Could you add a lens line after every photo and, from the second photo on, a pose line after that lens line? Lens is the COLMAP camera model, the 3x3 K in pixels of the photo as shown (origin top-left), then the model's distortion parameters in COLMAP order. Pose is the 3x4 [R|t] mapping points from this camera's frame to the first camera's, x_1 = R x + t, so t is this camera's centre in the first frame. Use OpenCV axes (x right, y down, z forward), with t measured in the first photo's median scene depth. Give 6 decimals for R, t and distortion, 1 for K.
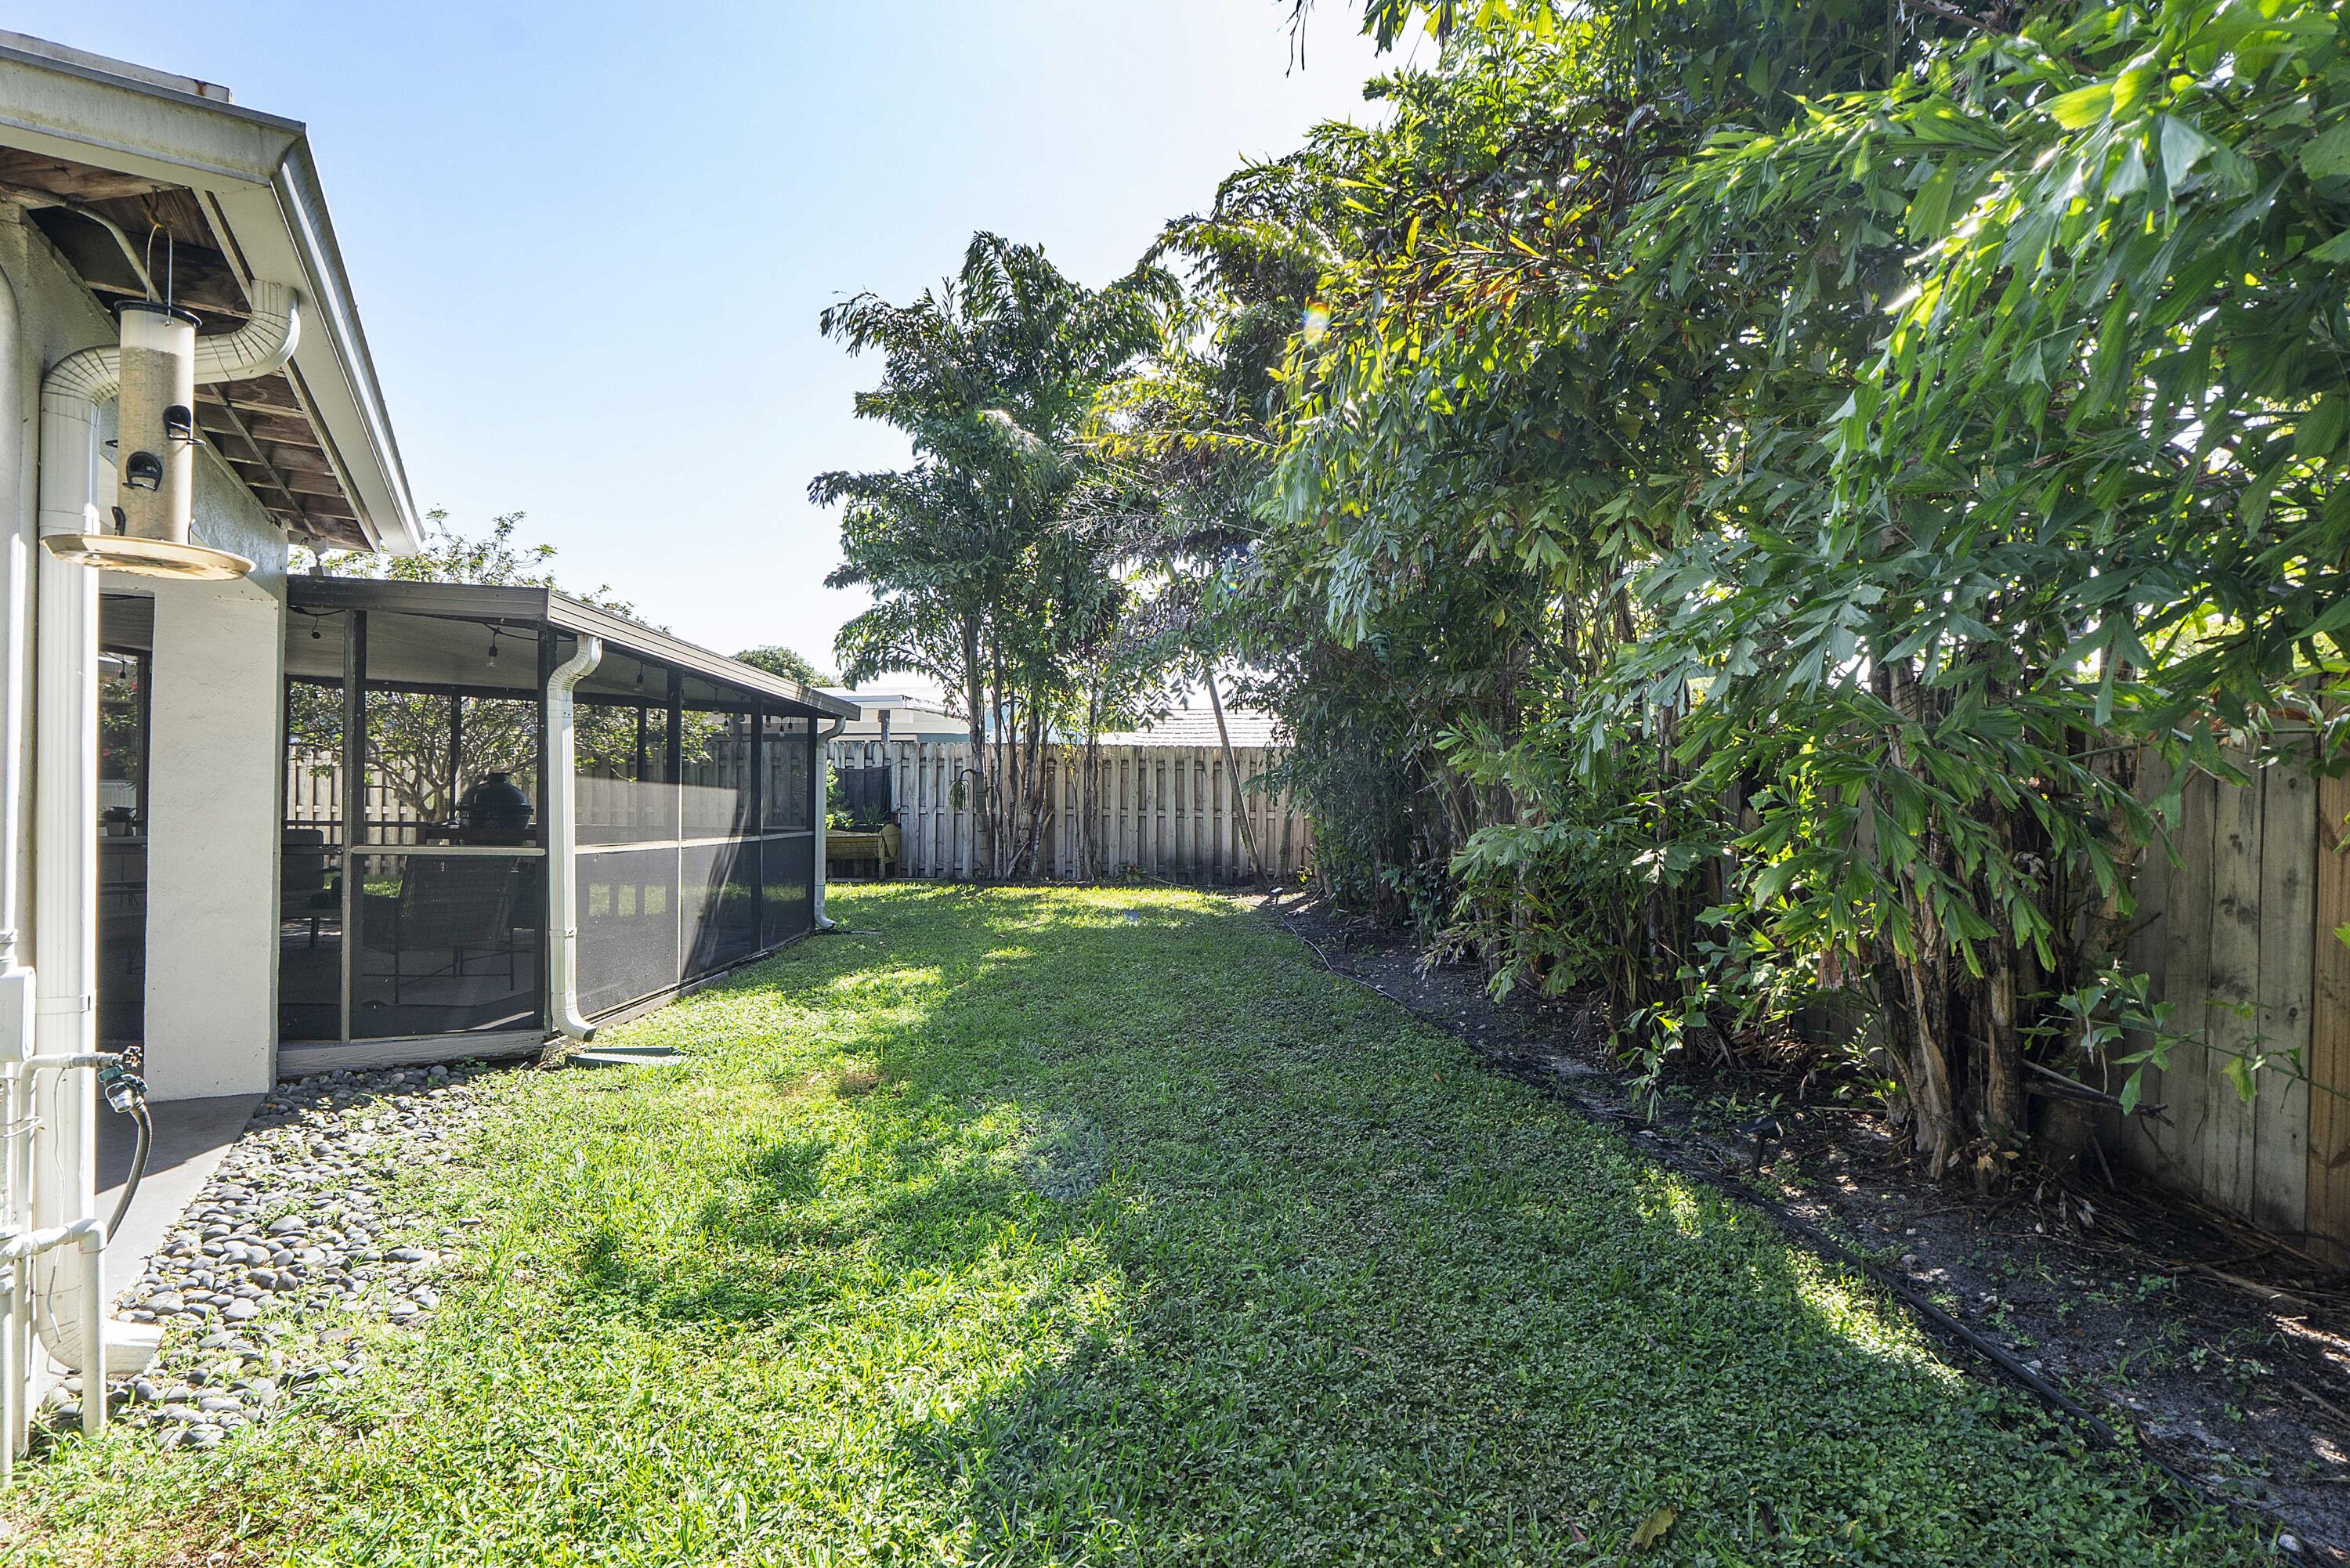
lens RADIAL K [[1126.8, 0, 1172.3], [0, 1126.8, 788.6], [0, 0, 1]] dist [-0.007914, -0.000344]
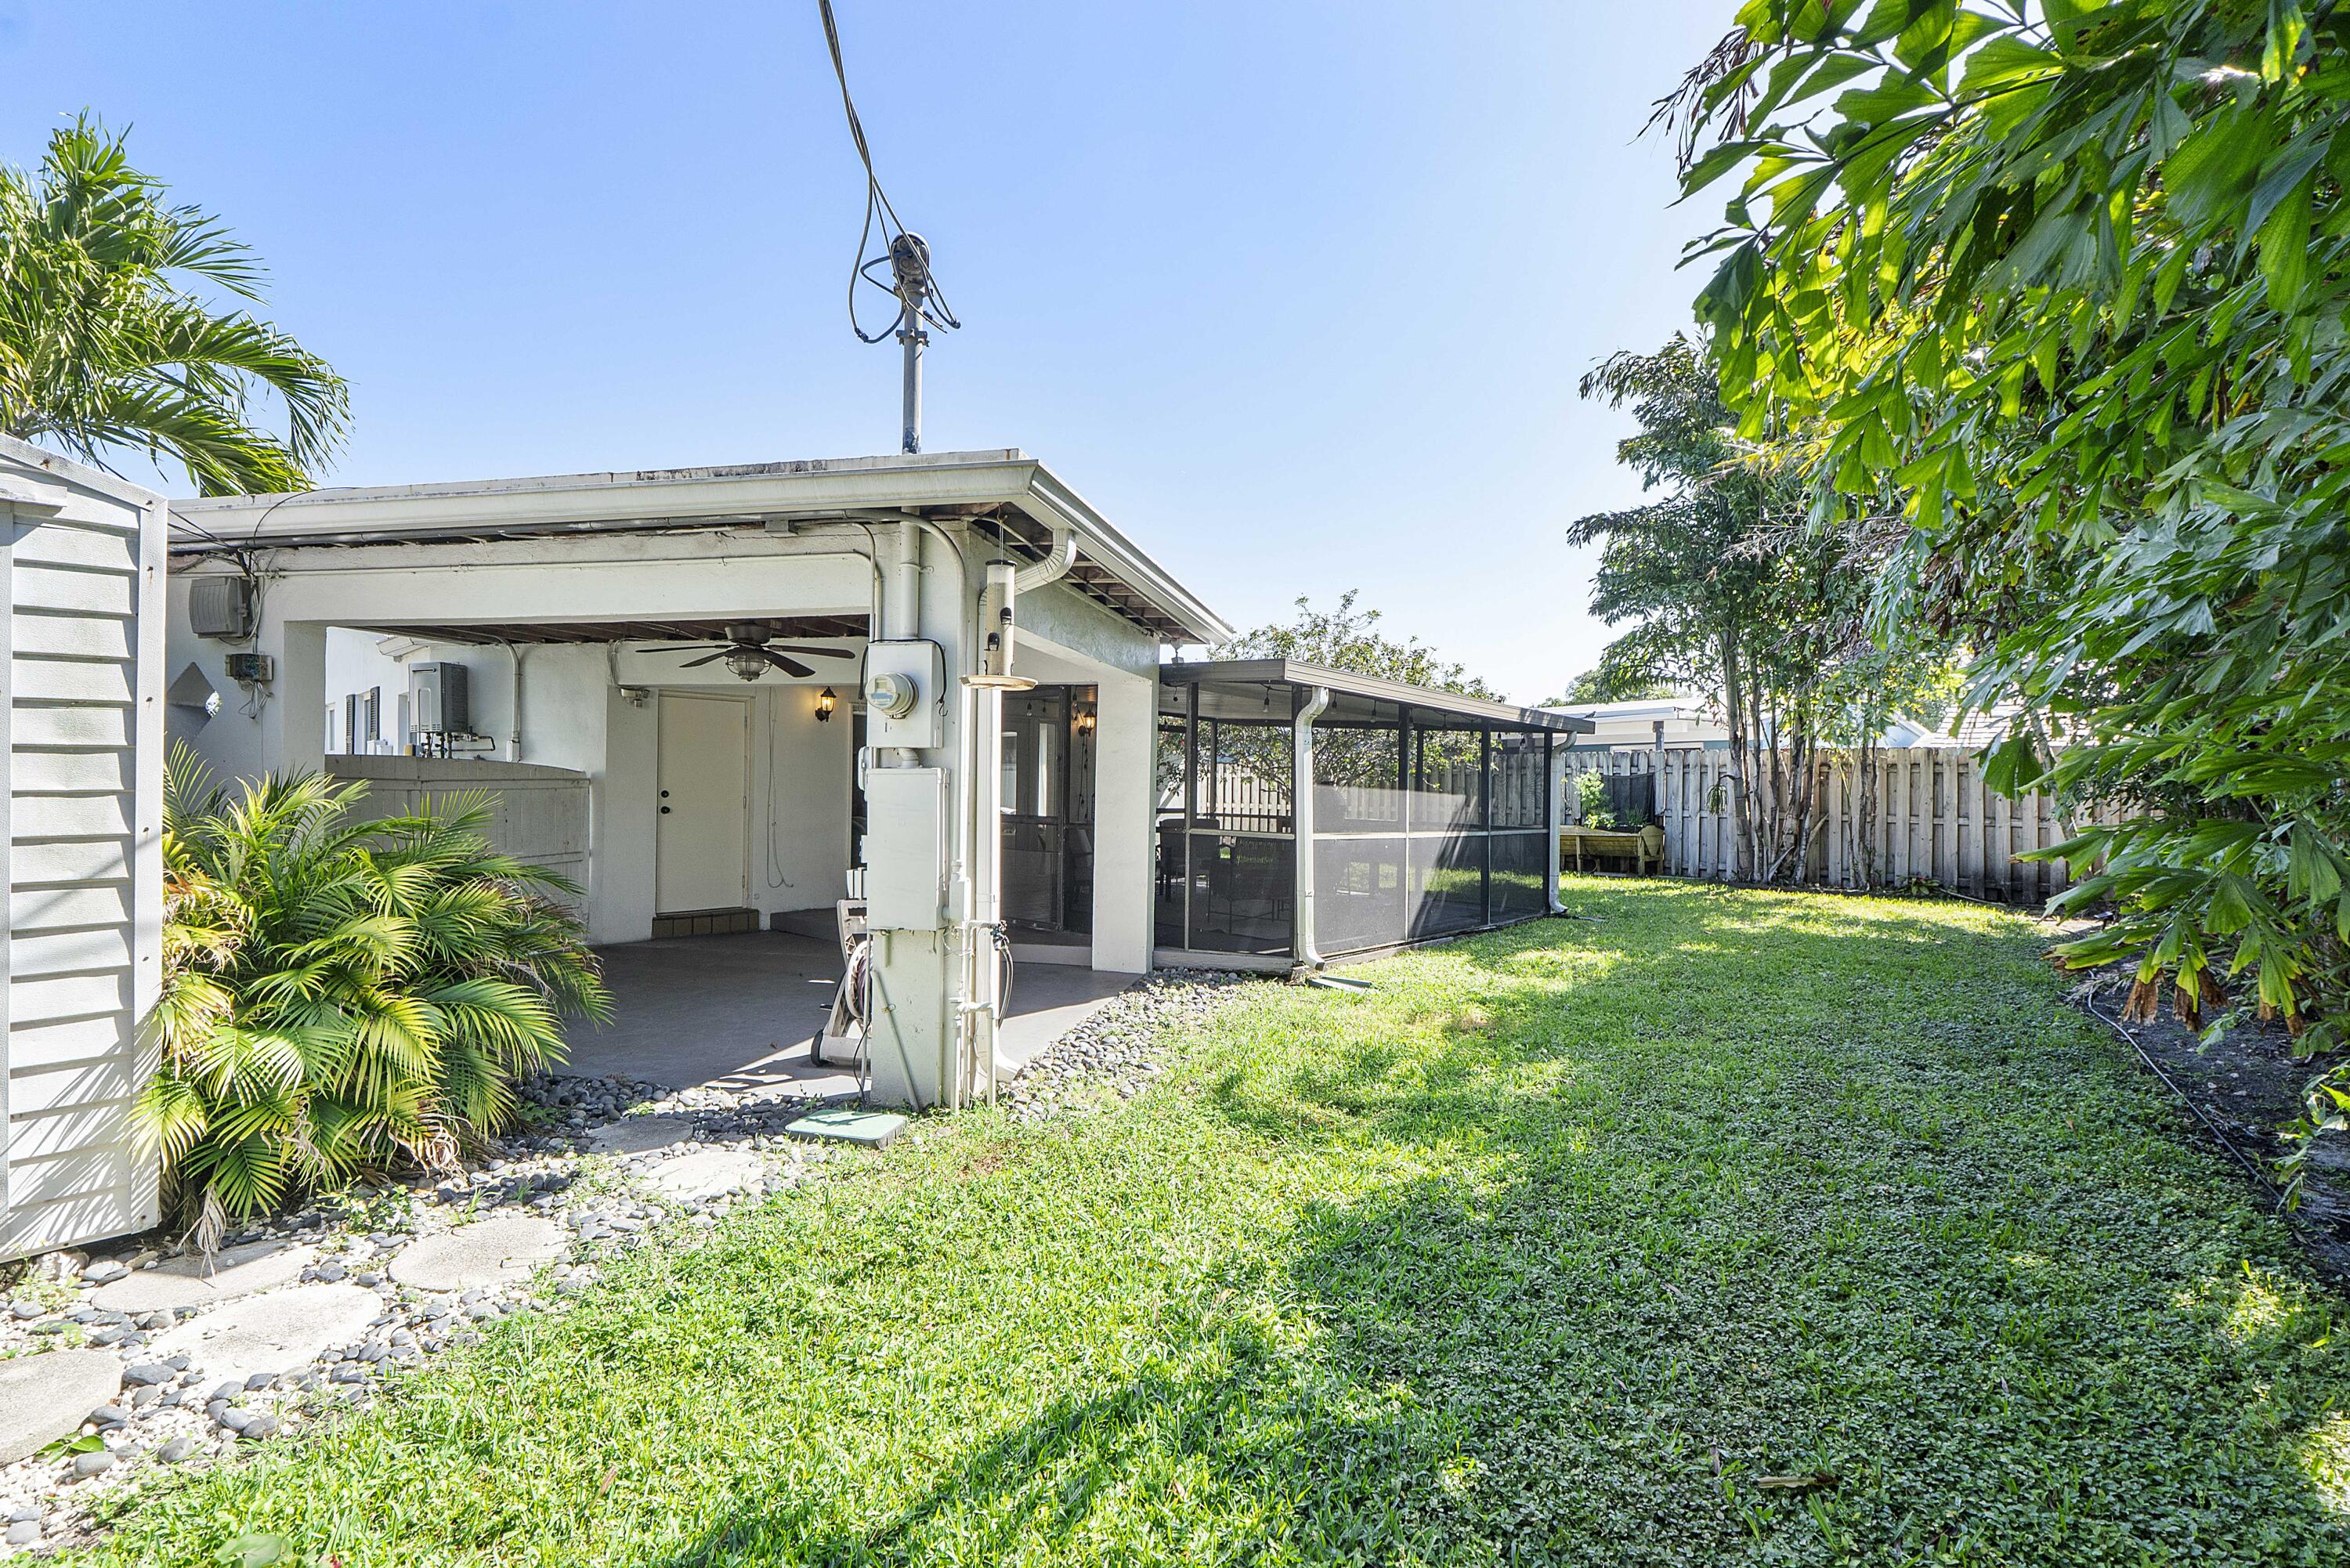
lens RADIAL K [[995.2, 0, 1178.7], [0, 995.2, 781.0], [0, 0, 1]] dist [-0.005313, -0.000344]
pose [[0.721531, -0.004886, -0.692365, 0.166412], [-0.003003, 0.999944, -0.010186, -0.001462], [0.692375, 0.009429, 0.721476, -0.026644]]
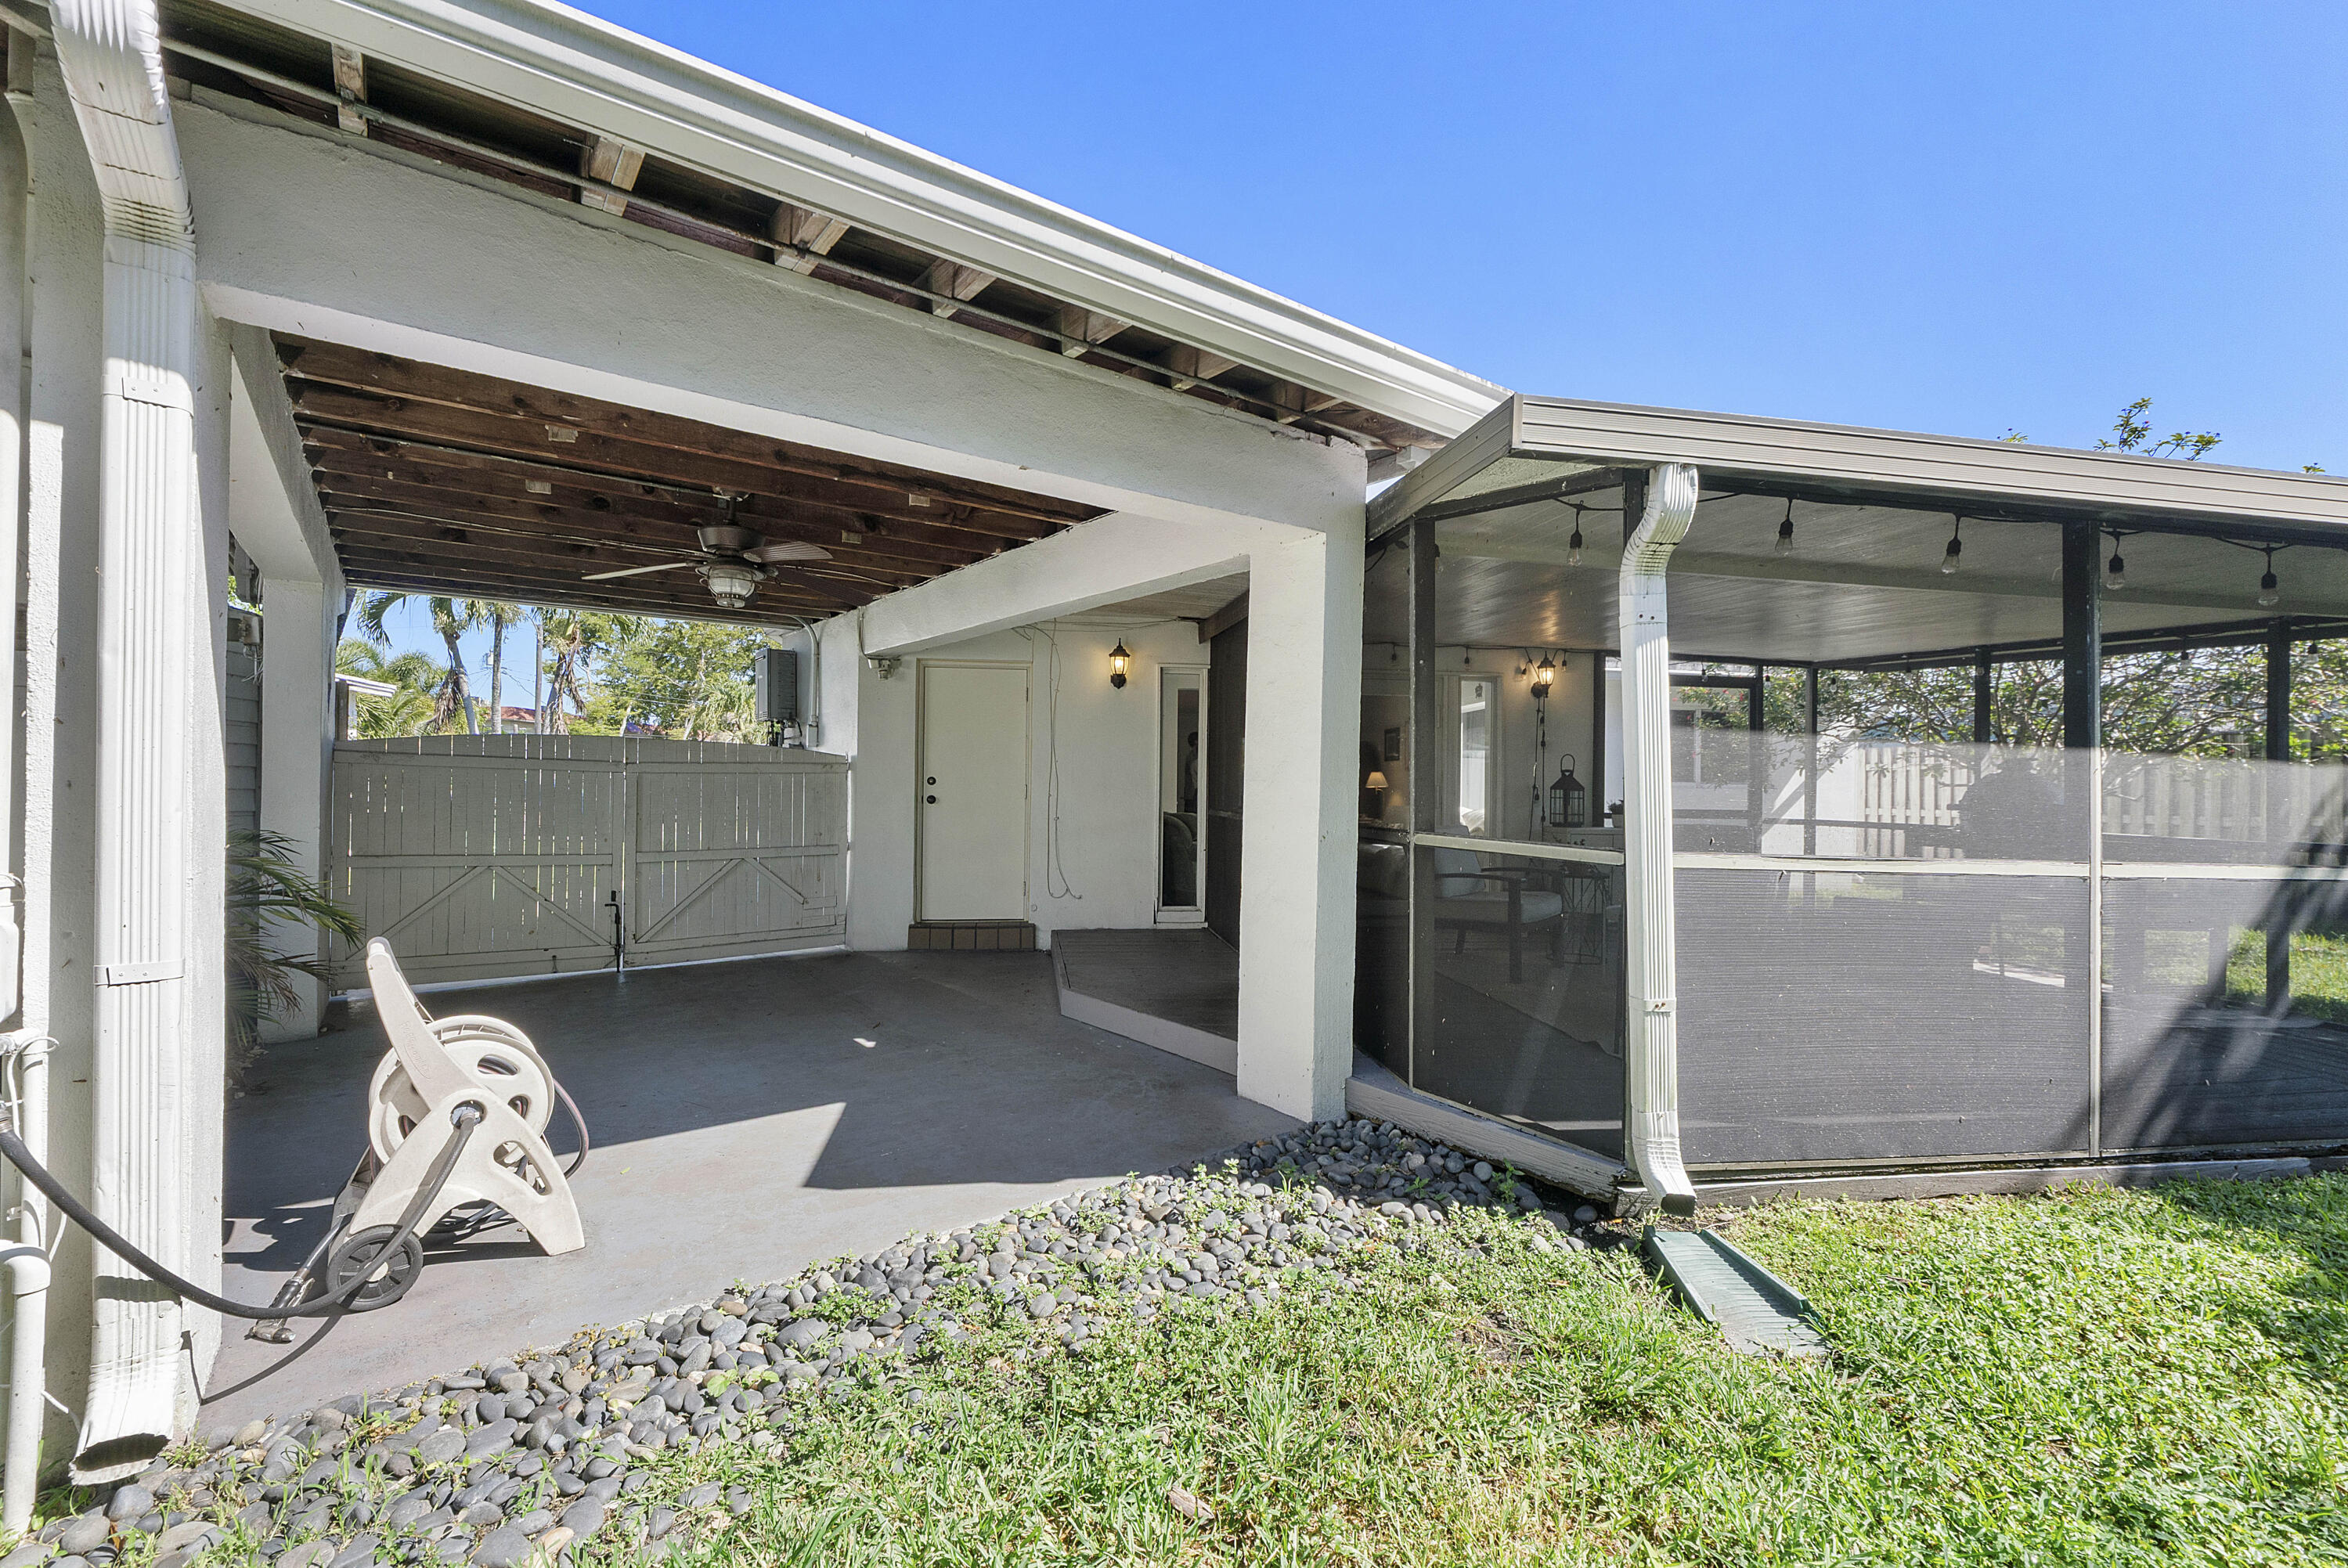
lens RADIAL K [[996.9, 0, 1168.0], [0, 996.9, 780.4], [0, 0, 1]] dist [-0.000666, -0.000349]
pose [[0.127307, -0.015497, -0.991742, -0.053946], [-0.006183, 0.999846, -0.016417, 0.018360], [0.991844, 0.008221, 0.127192, 0.509830]]
